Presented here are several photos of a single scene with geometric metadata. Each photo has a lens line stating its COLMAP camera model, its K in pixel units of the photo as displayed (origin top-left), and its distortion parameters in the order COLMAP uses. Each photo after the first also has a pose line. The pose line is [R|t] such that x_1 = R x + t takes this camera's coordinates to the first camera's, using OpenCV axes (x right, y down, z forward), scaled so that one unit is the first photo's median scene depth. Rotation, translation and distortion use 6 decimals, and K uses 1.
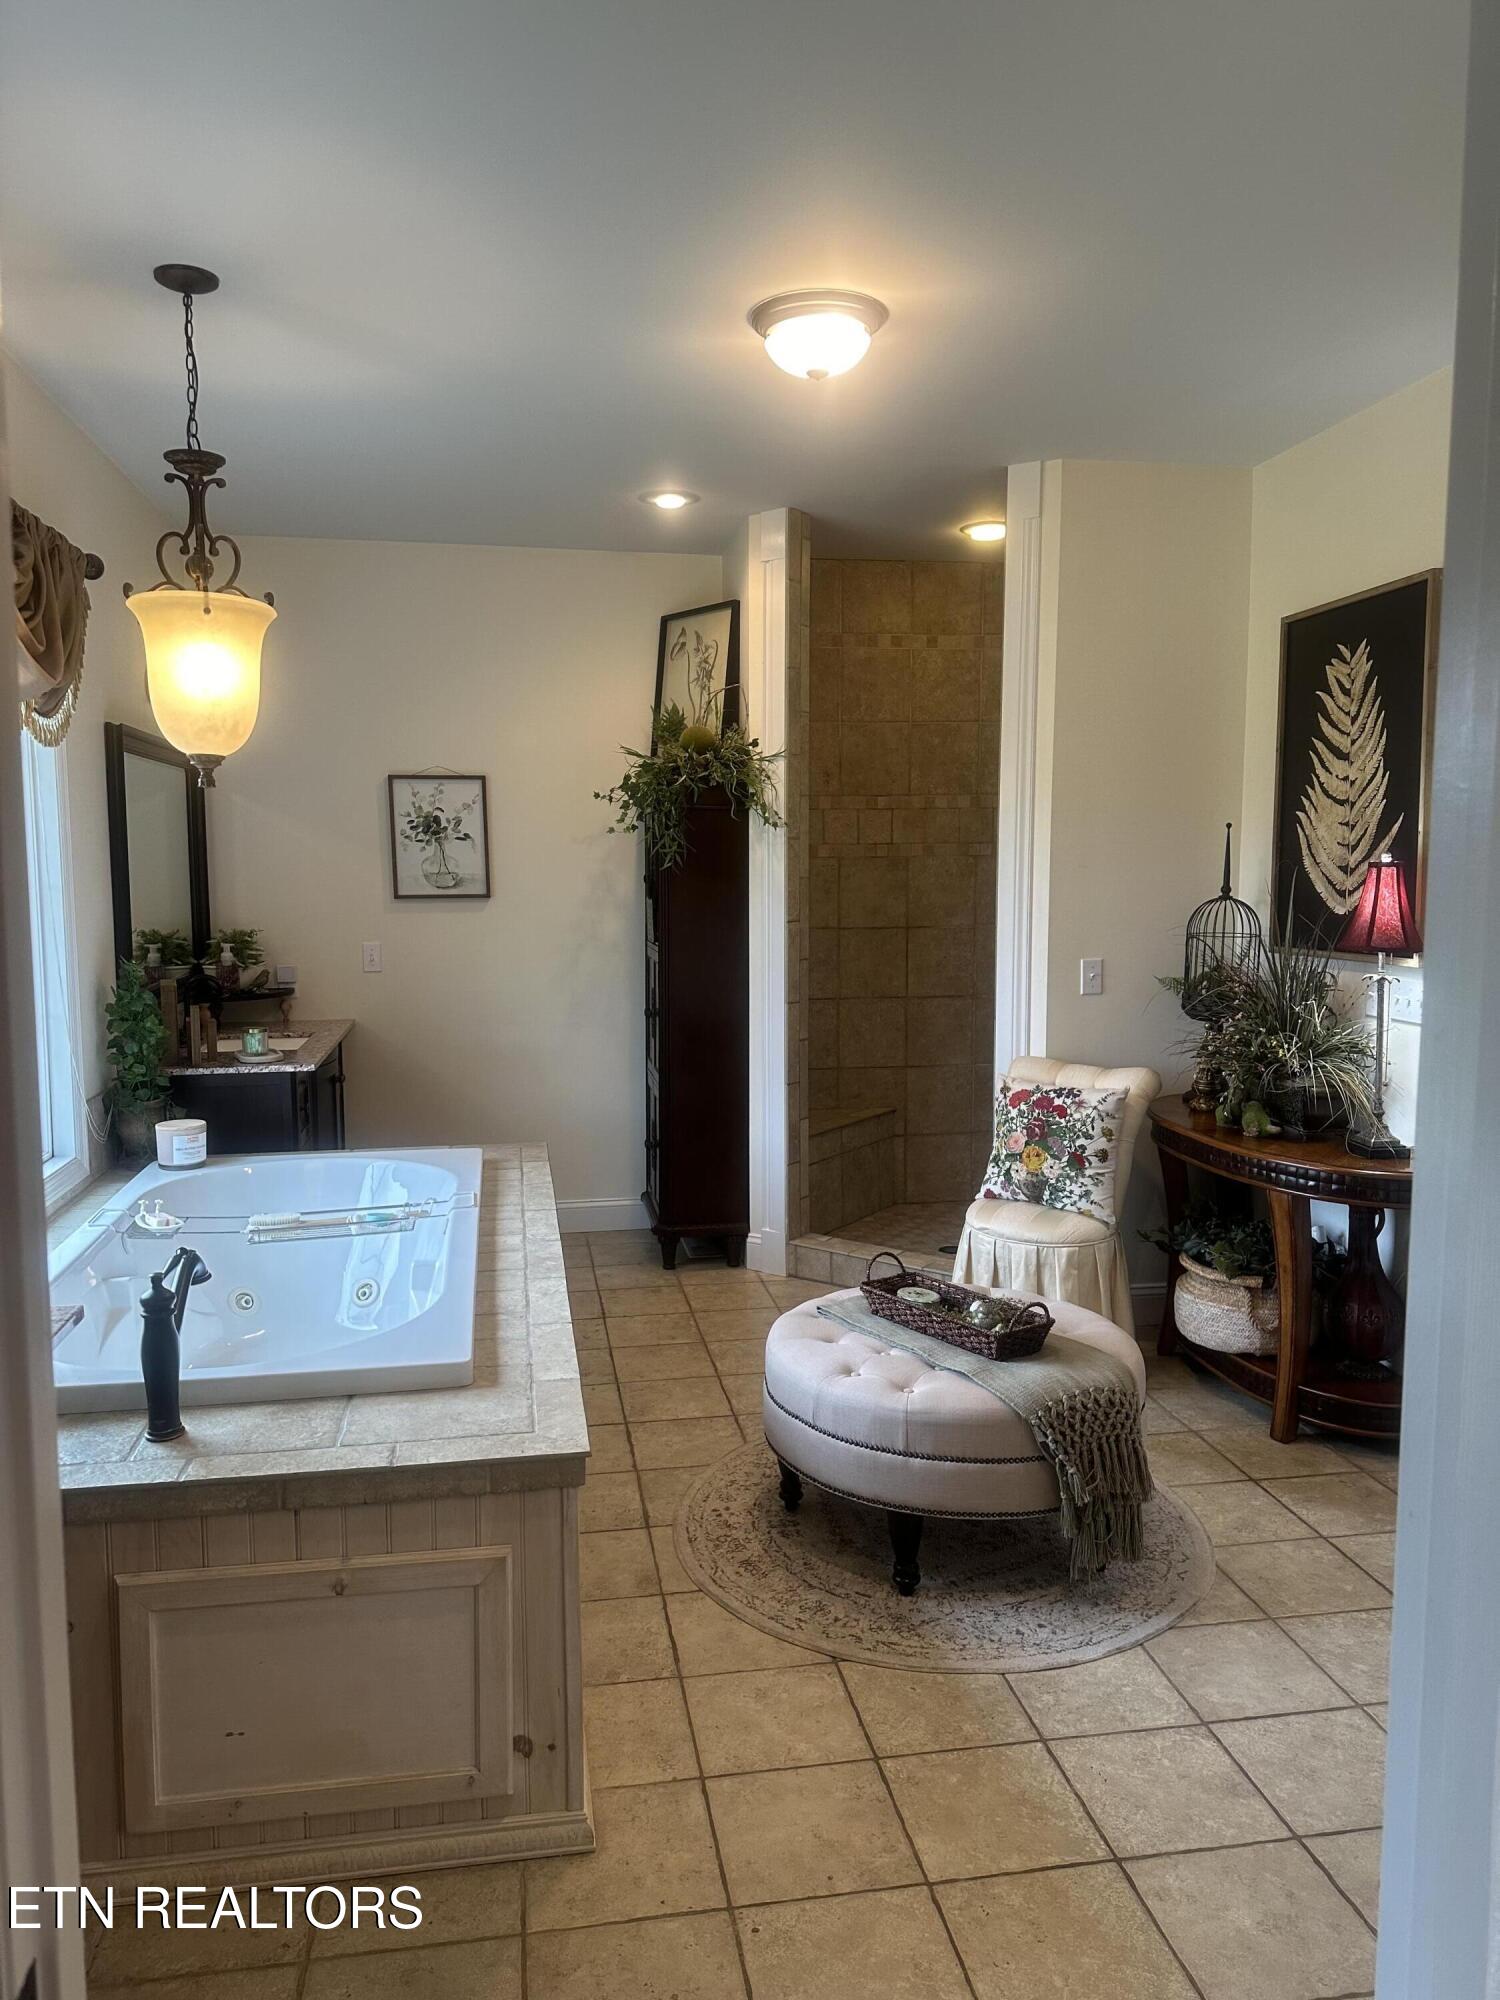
lens RADIAL K [[1378.8, 0, 743.1], [0, 1378.8, 1005.1], [0, 0, 1]] dist [0.083695, -0.101877]
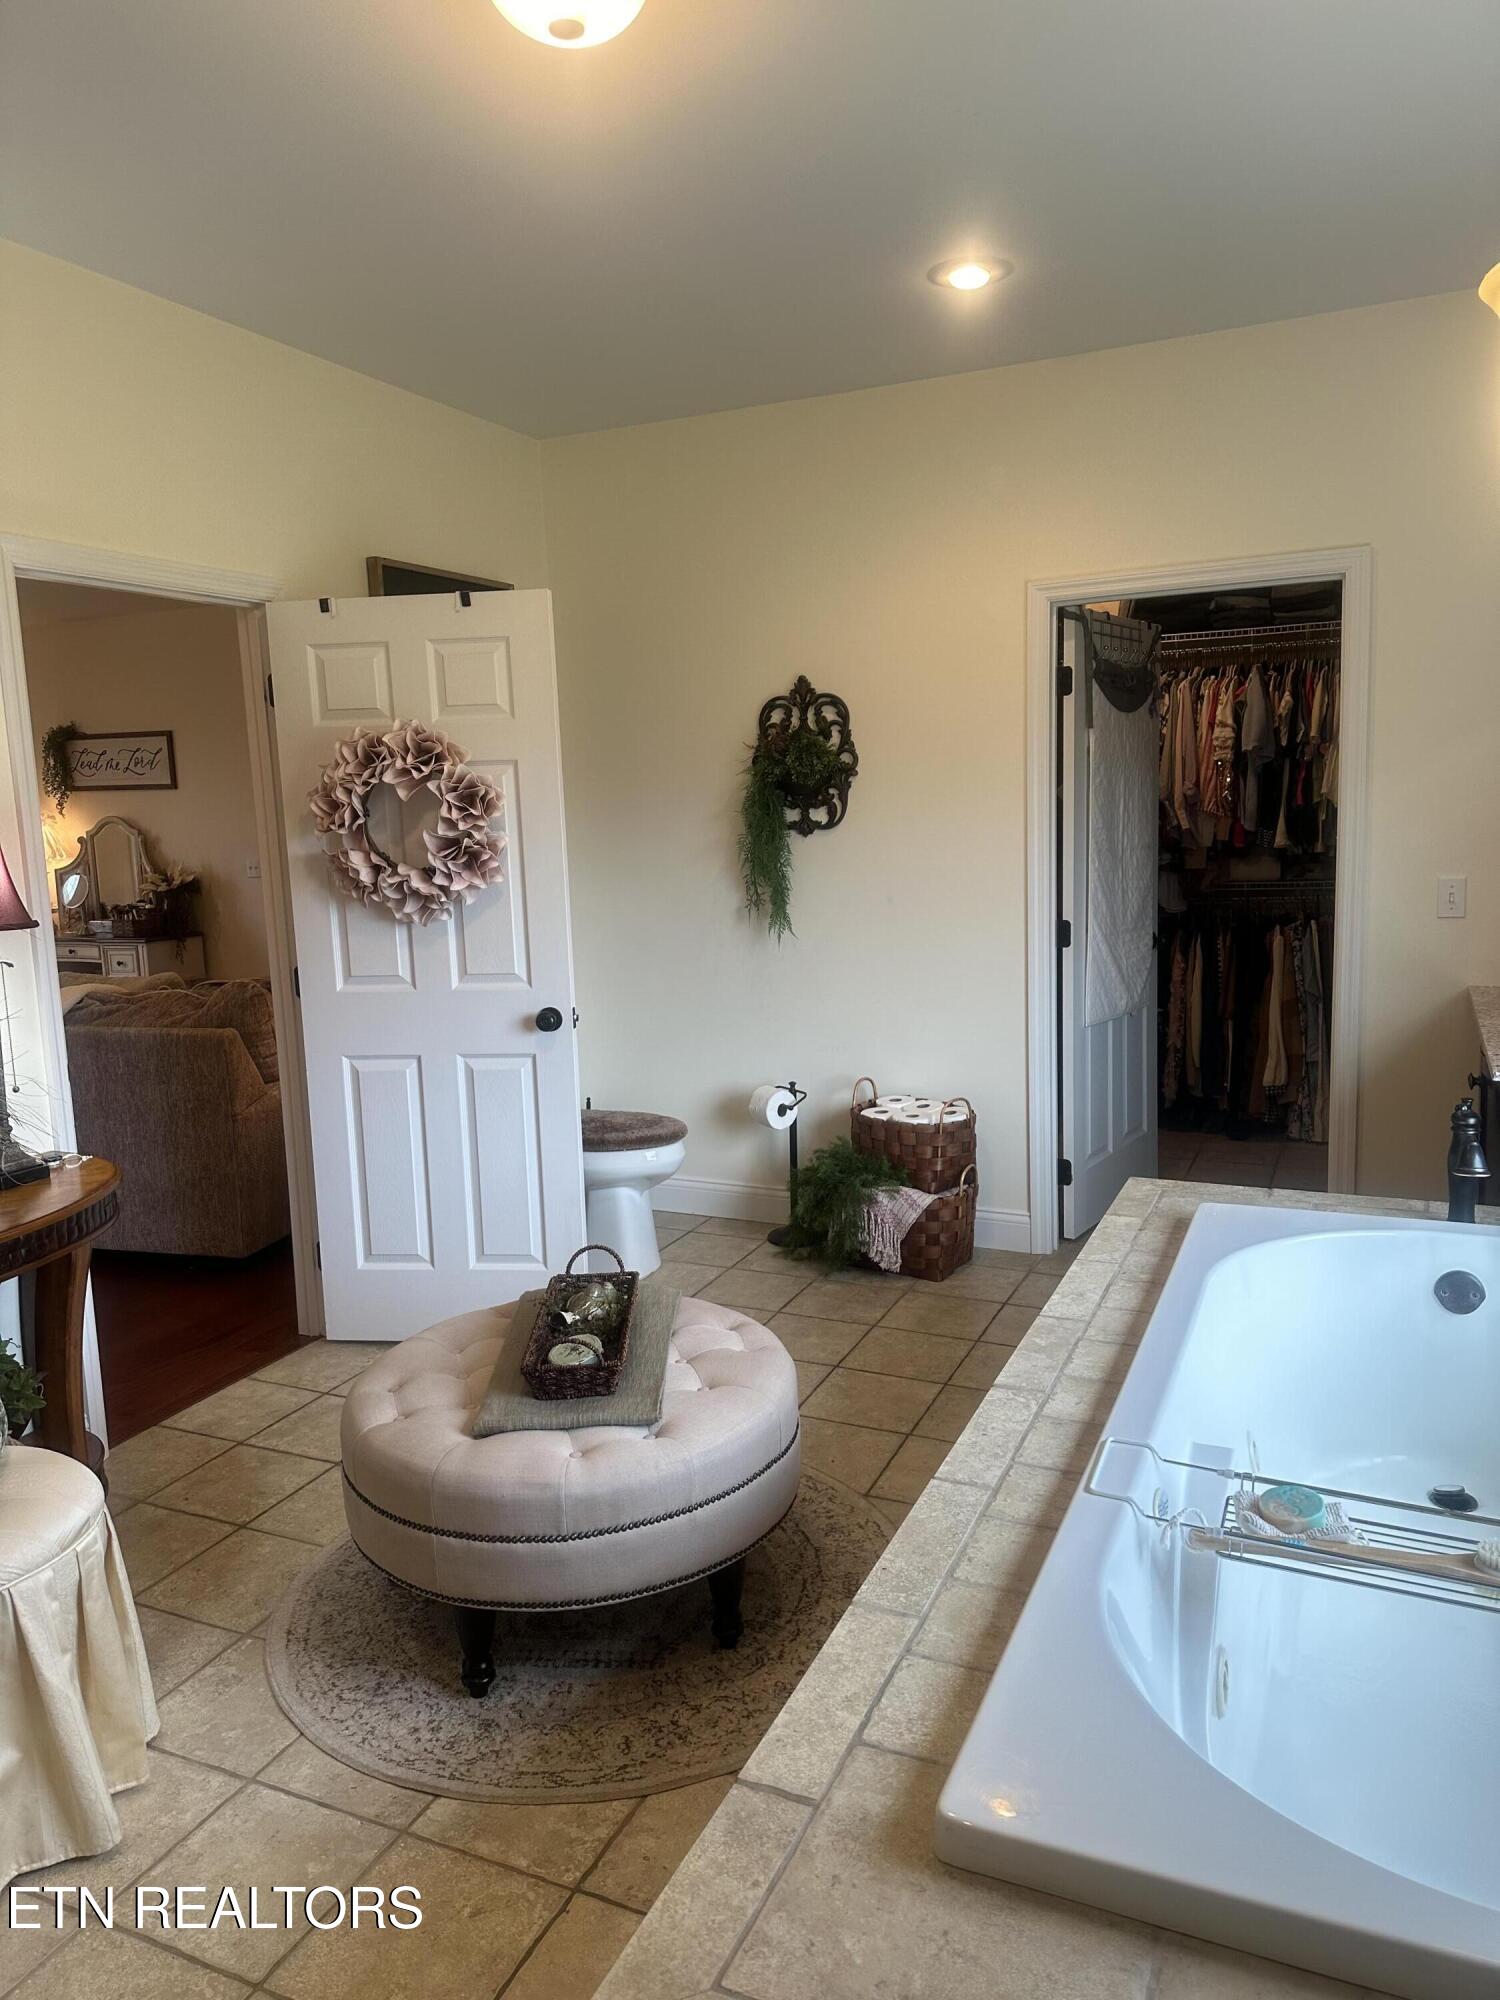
lens RADIAL K [[1378.8, 0, 743.1], [0, 1378.8, 1005.1], [0, 0, 1]] dist [0.083695, -0.101877]
pose [[-0.822324, -0.053057, 0.566541, -0.485935], [0.094322, 0.969159, 0.227669, -0.188838], [-0.561148, 0.240655, -0.791958, 1.911234]]
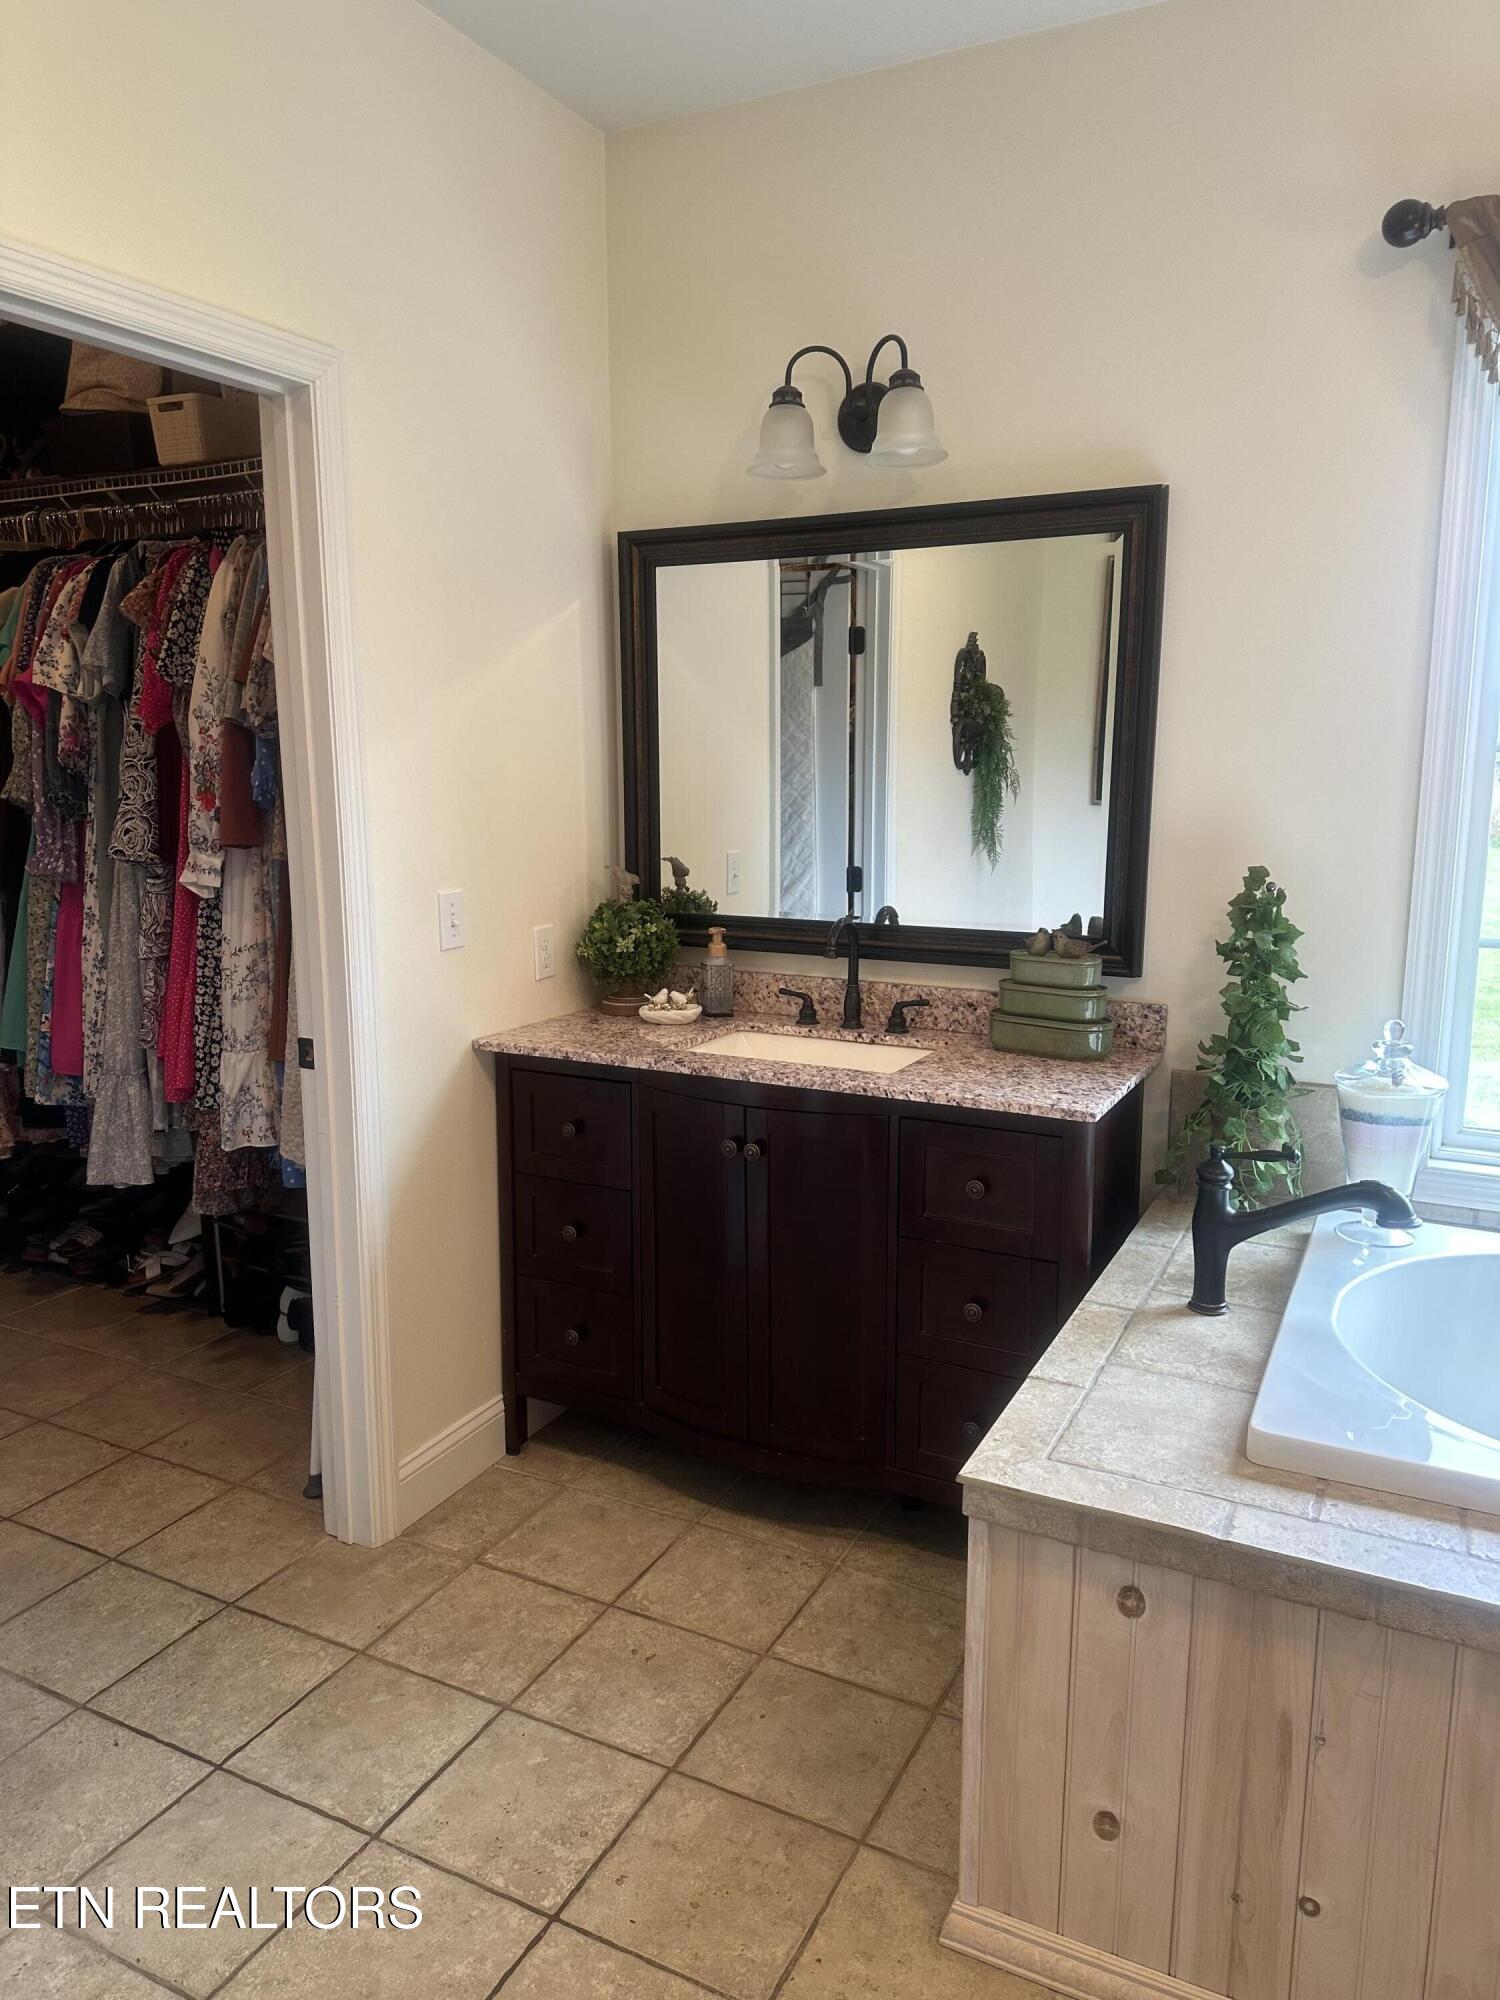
lens RADIAL K [[1378.8, 0, 743.1], [0, 1378.8, 1005.1], [0, 0, 1]] dist [0.083695, -0.101877]
pose [[-0.599971, 0.143383, -0.787068, 0.433397], [-0.076084, 0.969123, 0.234547, -0.085548], [0.796396, 0.200605, -0.570537, 1.049476]]
